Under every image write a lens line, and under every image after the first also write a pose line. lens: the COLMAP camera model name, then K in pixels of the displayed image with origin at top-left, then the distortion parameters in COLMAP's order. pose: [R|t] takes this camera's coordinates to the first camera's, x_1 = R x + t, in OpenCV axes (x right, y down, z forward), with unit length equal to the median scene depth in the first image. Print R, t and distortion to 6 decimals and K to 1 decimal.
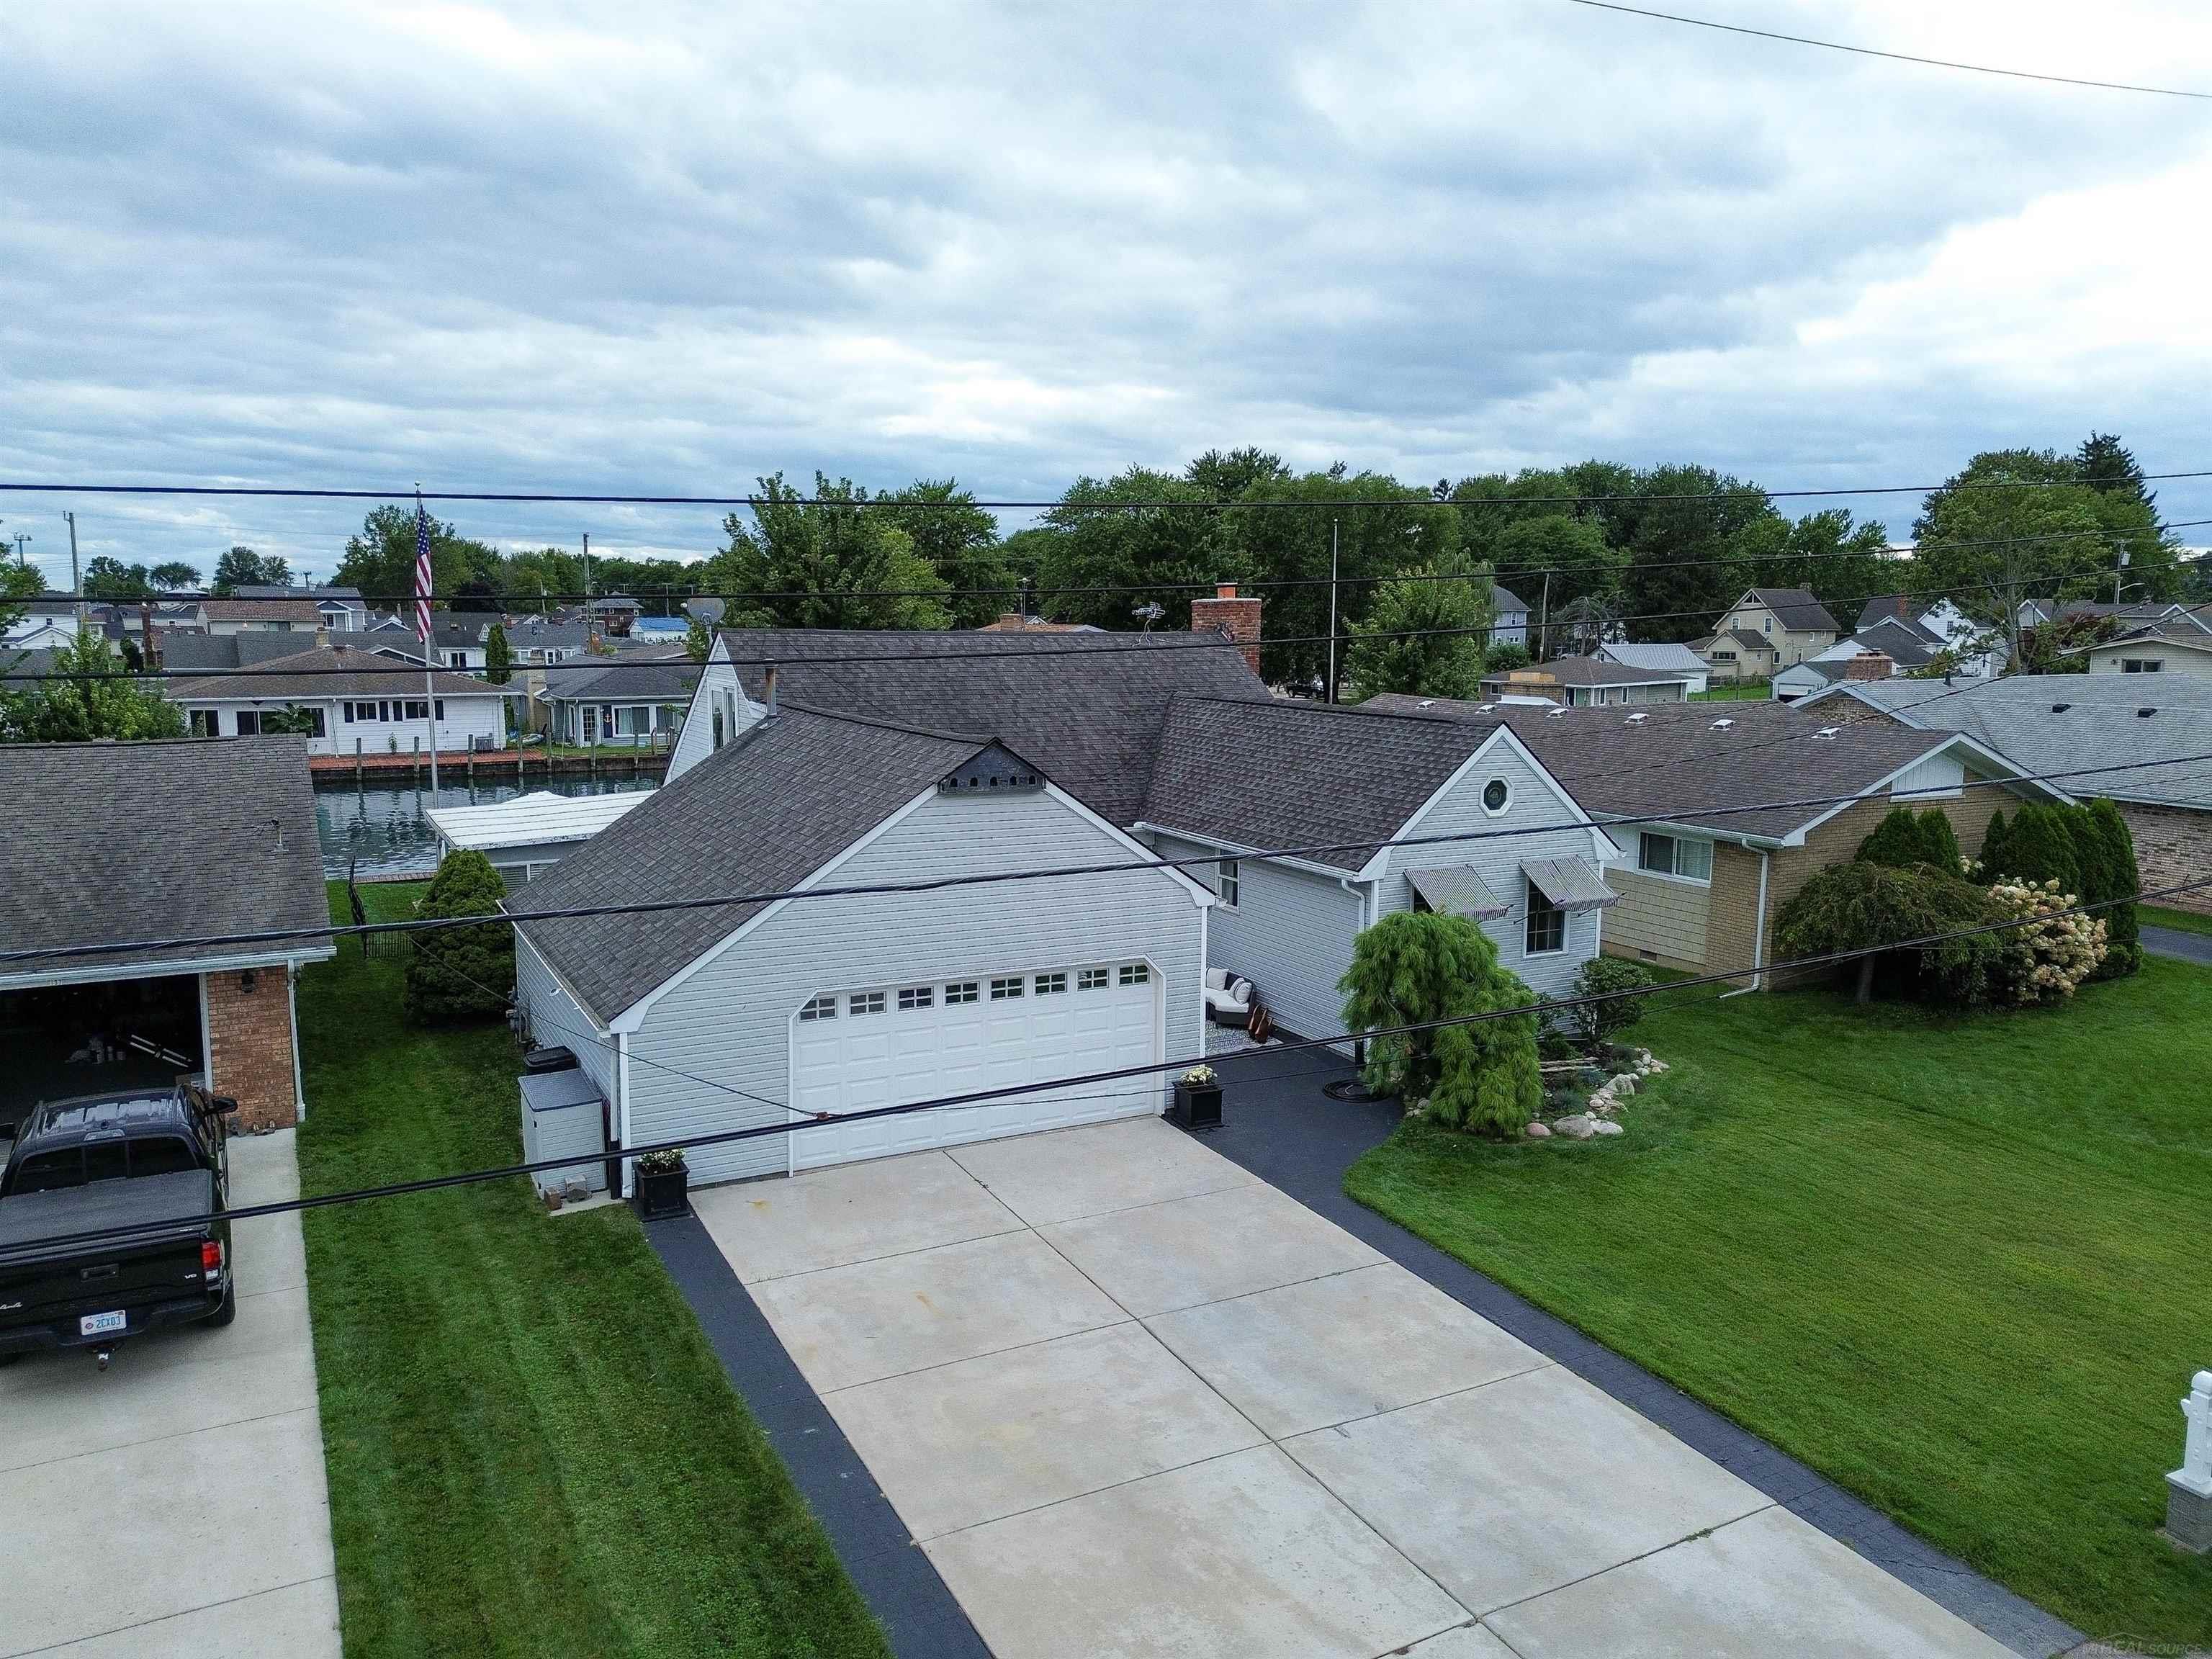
lens RADIAL K [[1592.8, 0, 1136.0], [0, 1592.8, 927.9], [0, 0, 1]] dist [0.140805, -0.154414]
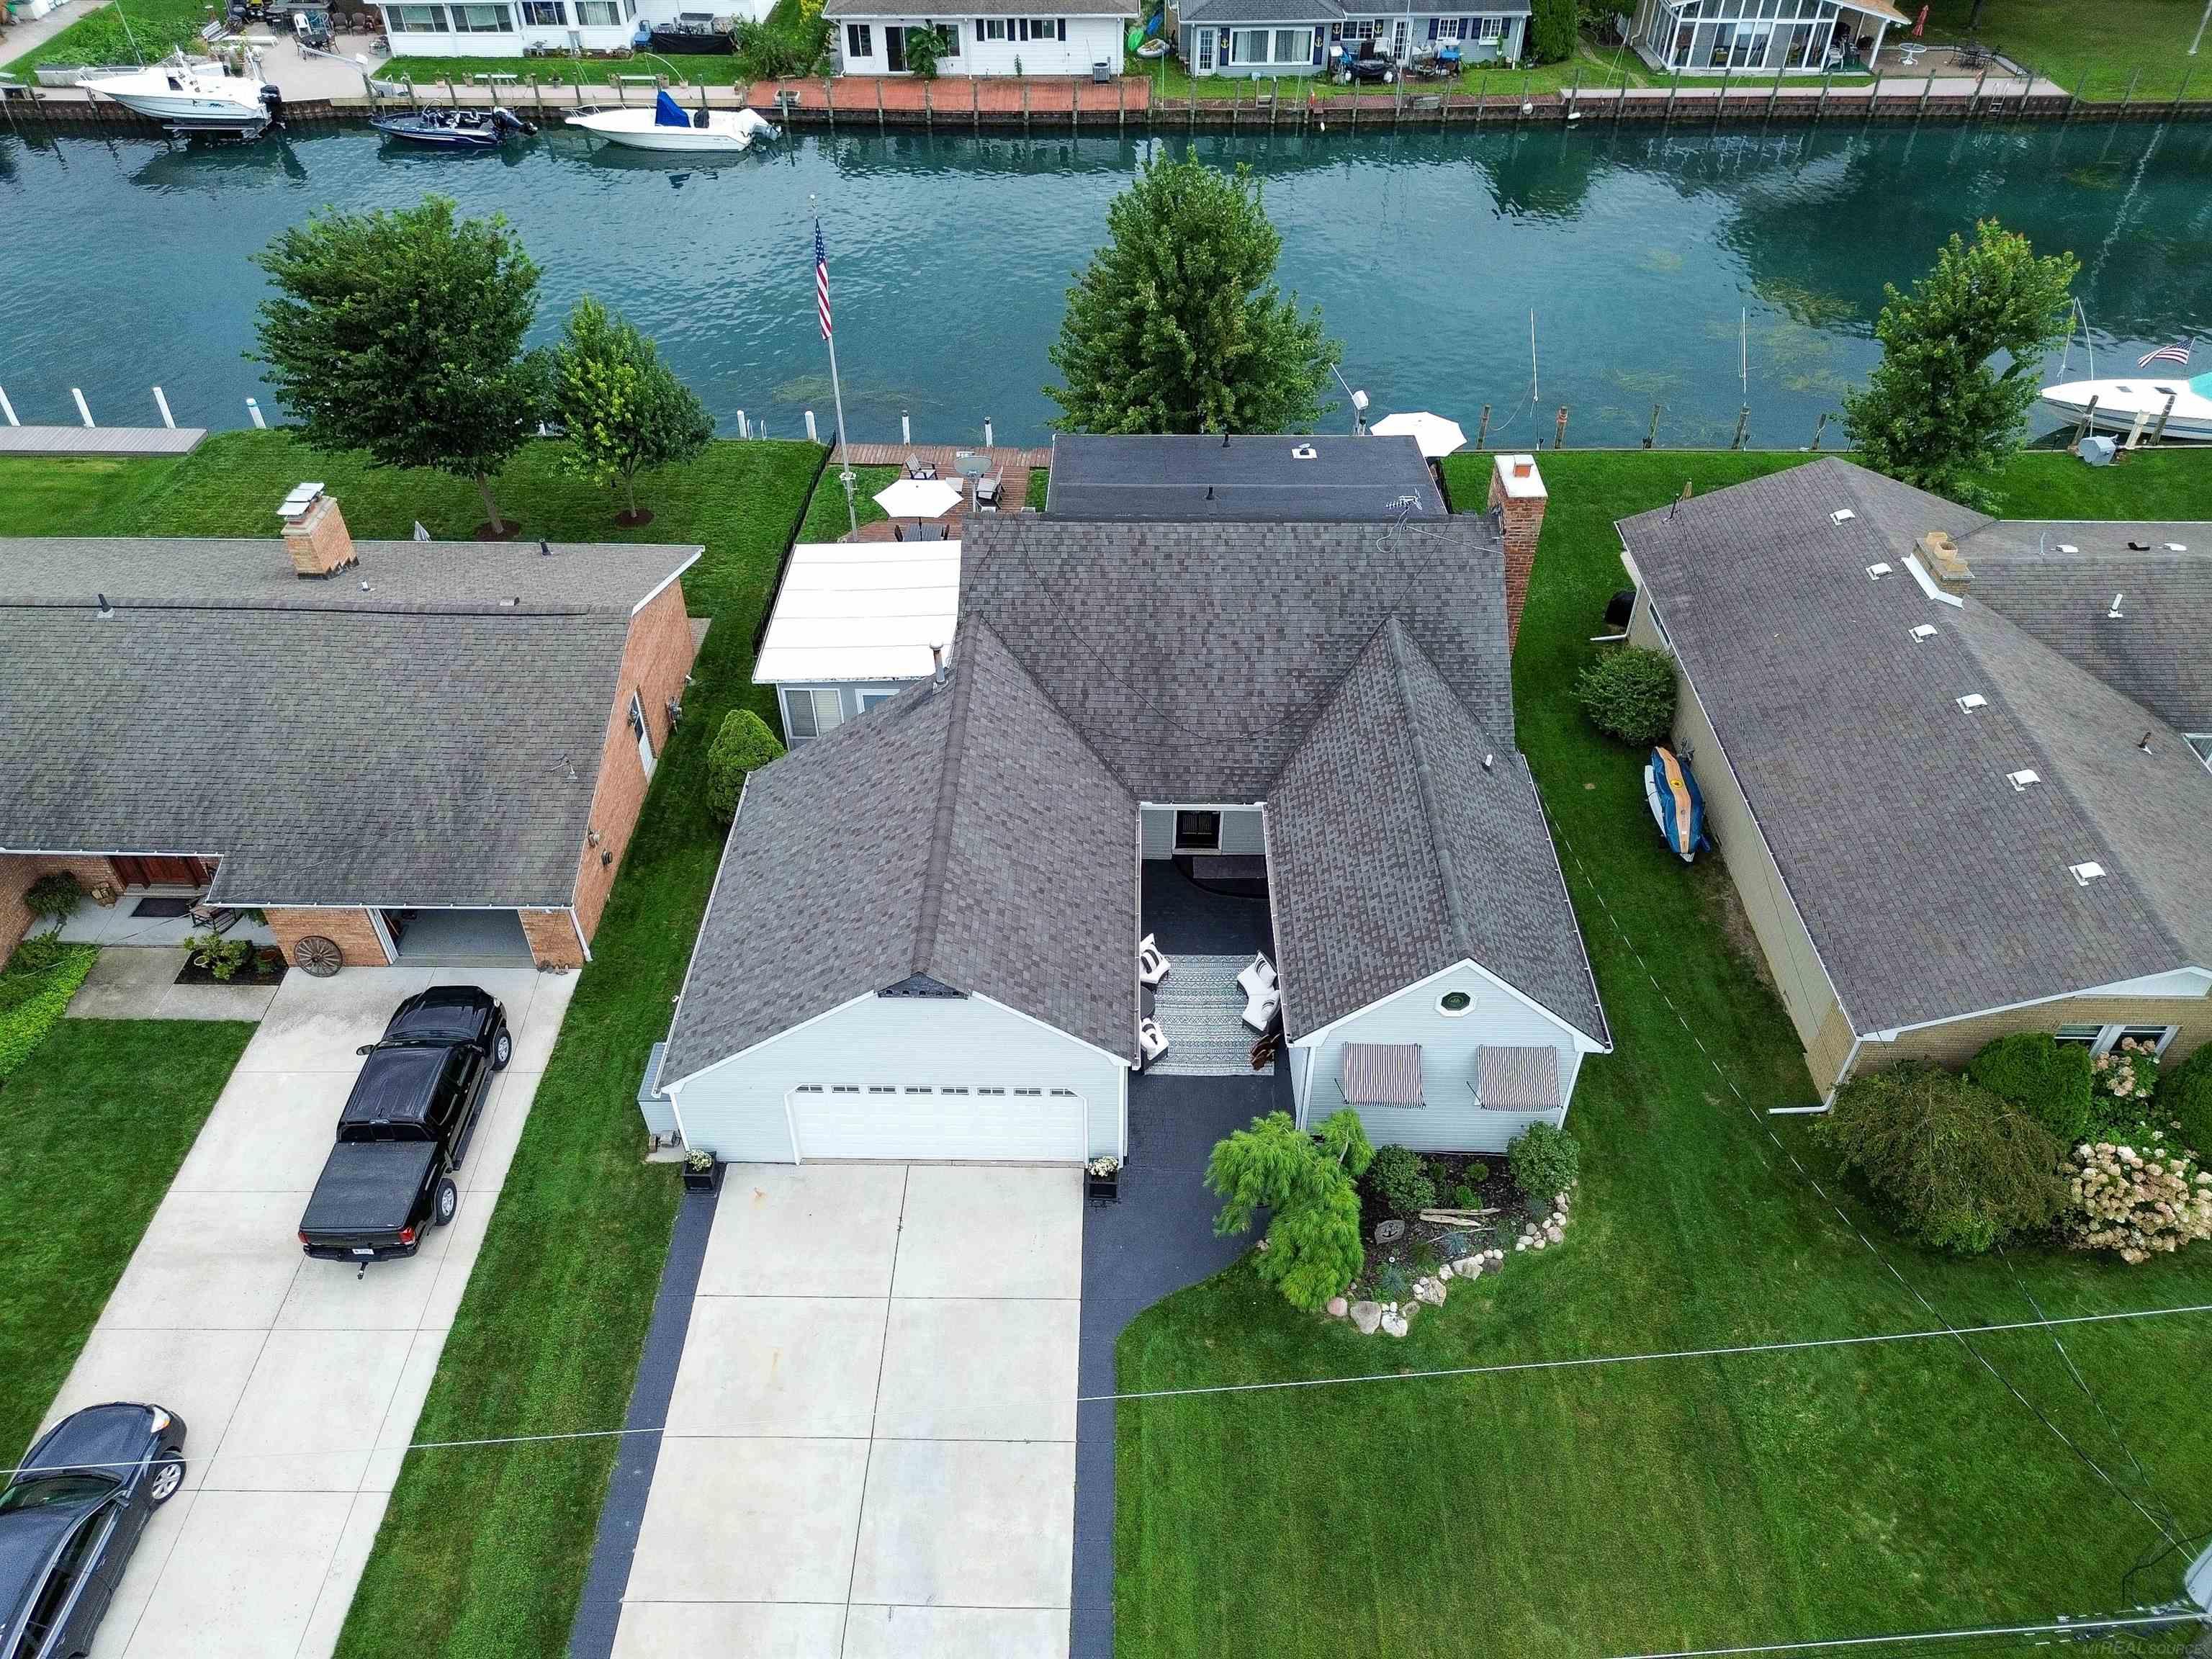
lens RADIAL K [[1548.8, 0, 1099.3], [0, 1548.8, 875.3], [0, 0, 1]] dist [0.079646, -0.077130]
pose [[0.860589, 0.337660, -0.381278, 0.456234], [-0.085886, 0.834126, 0.544847, -0.827111], [0.502006, -0.436143, 0.746839, 0.158367]]
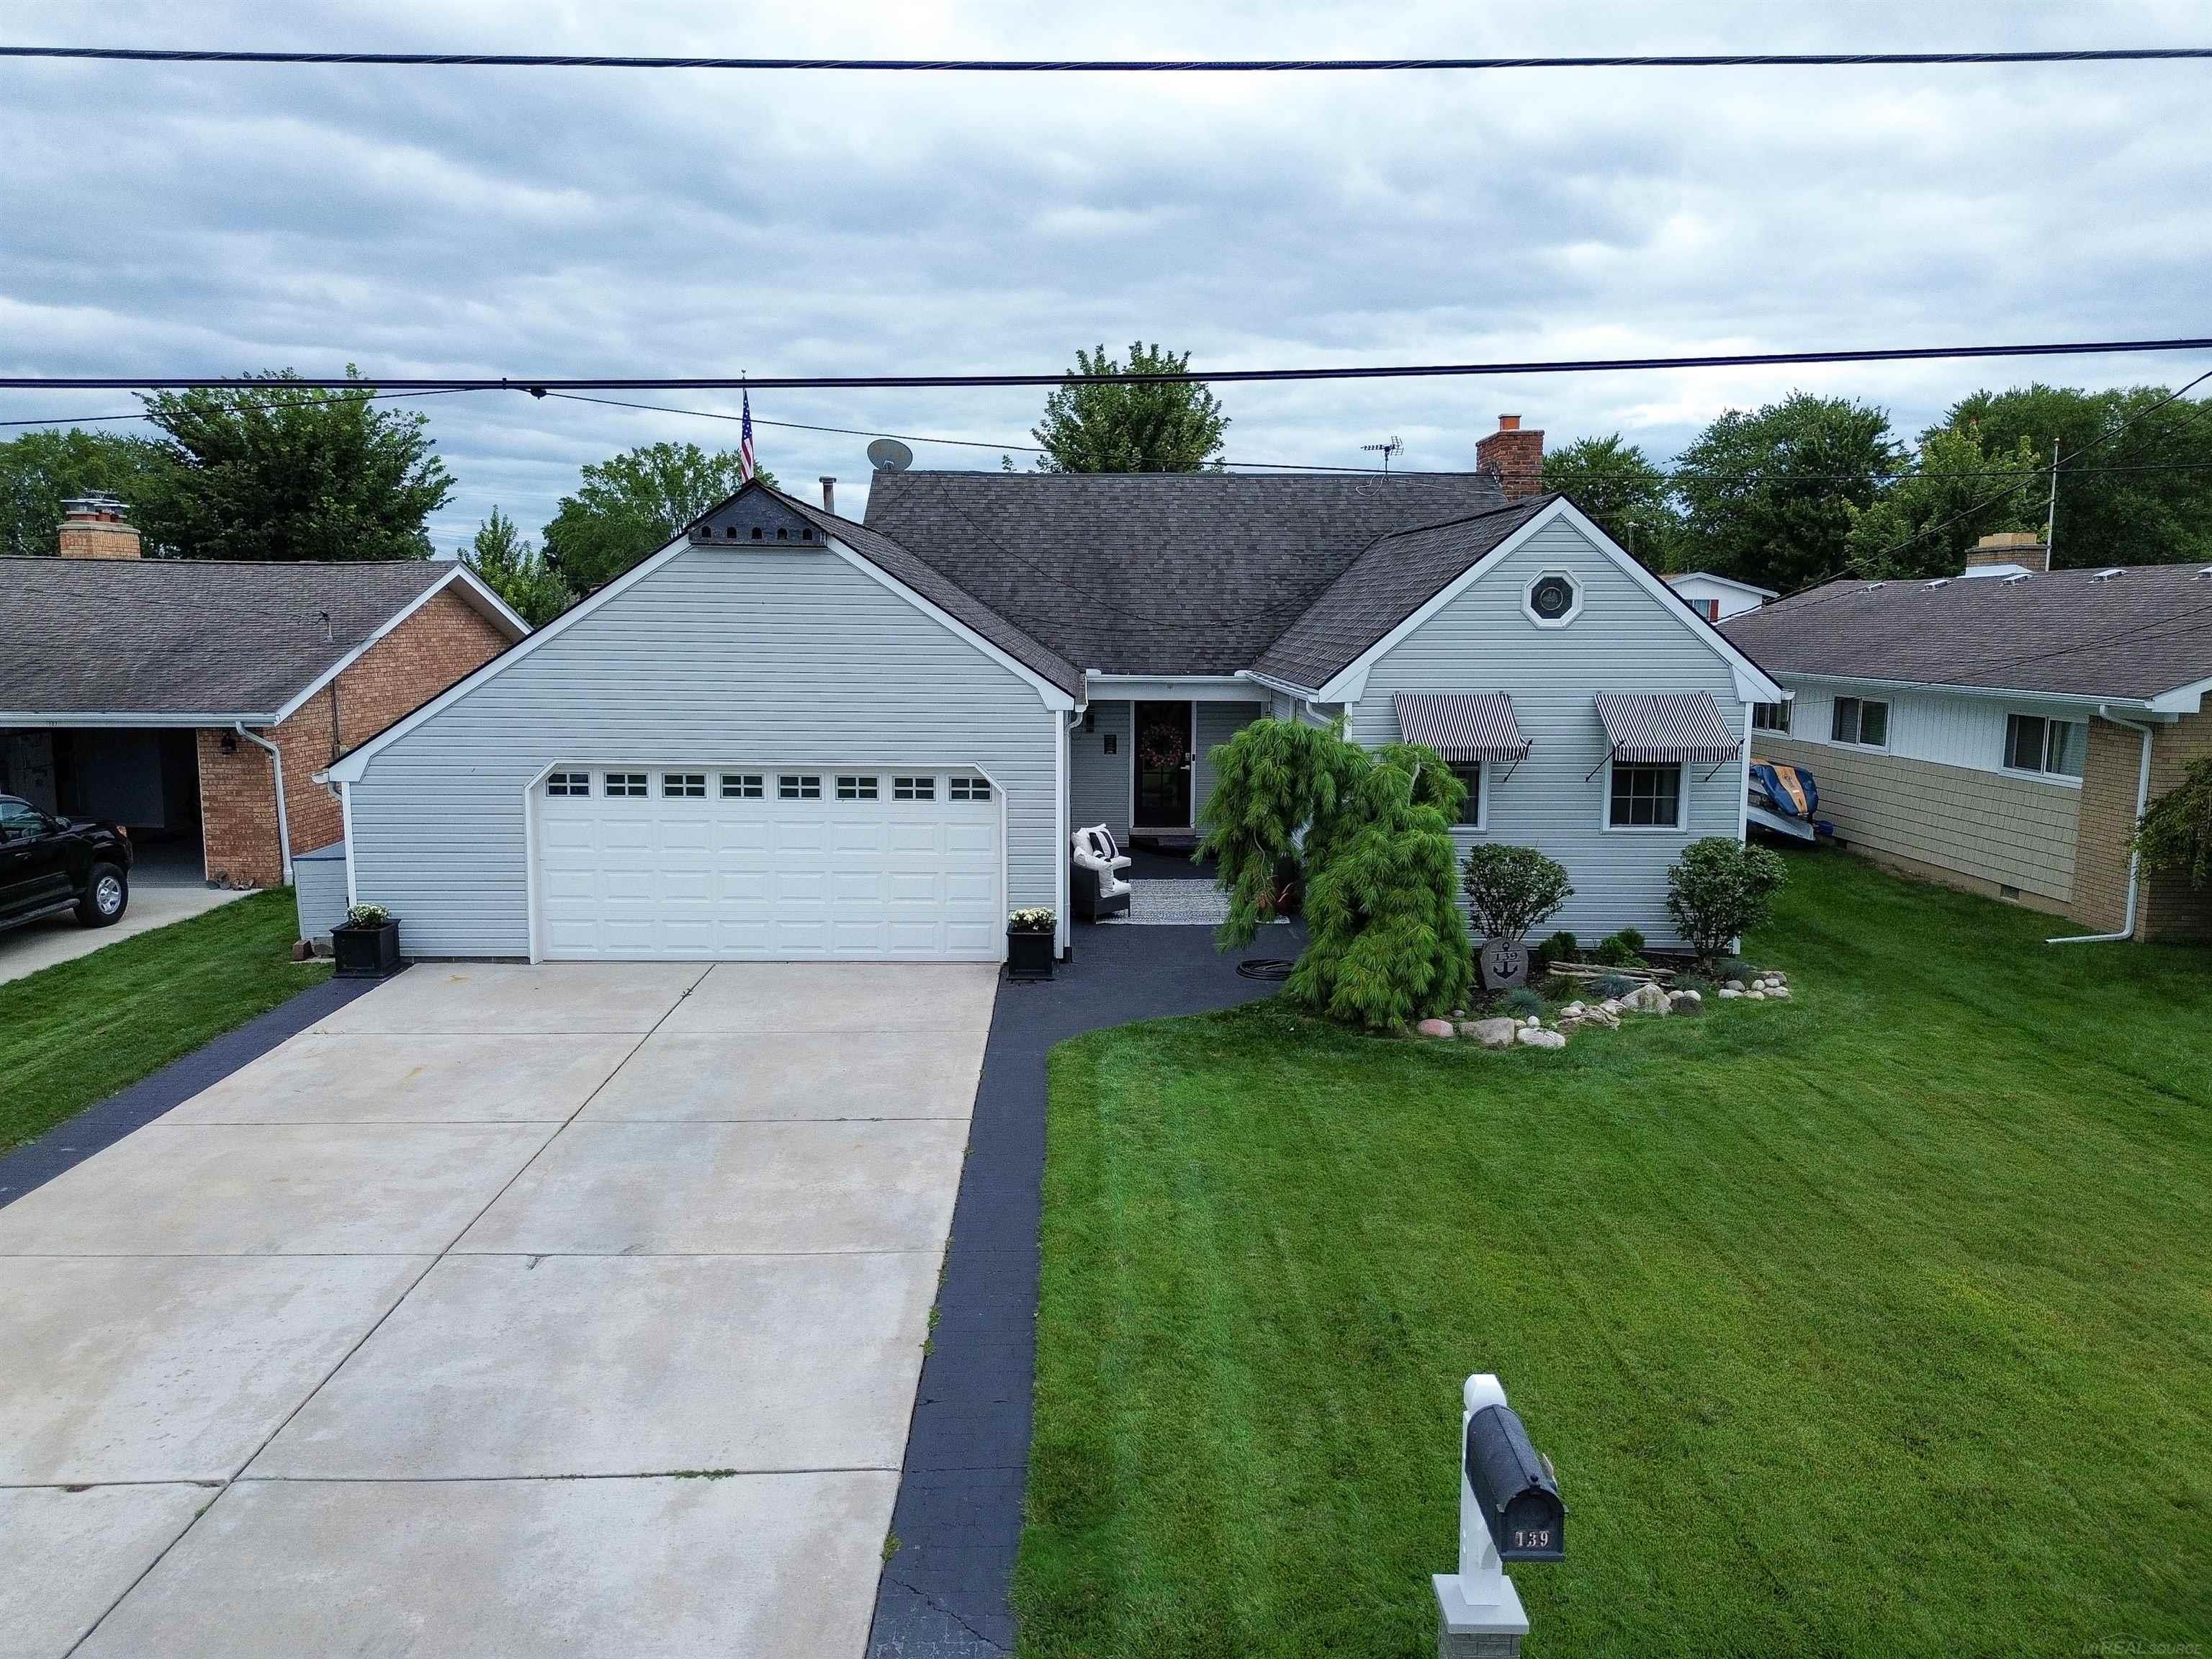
lens RADIAL K [[1561.8, 0, 1106.4], [0, 1561.8, 906.3], [0, 0, 1]] dist [0.082429, -0.085266]
pose [[0.878565, 0.073000, -0.472010, 0.463620], [-0.083968, 0.996466, -0.002180, 0.088823], [0.470183, 0.041549, 0.881590, 0.327978]]
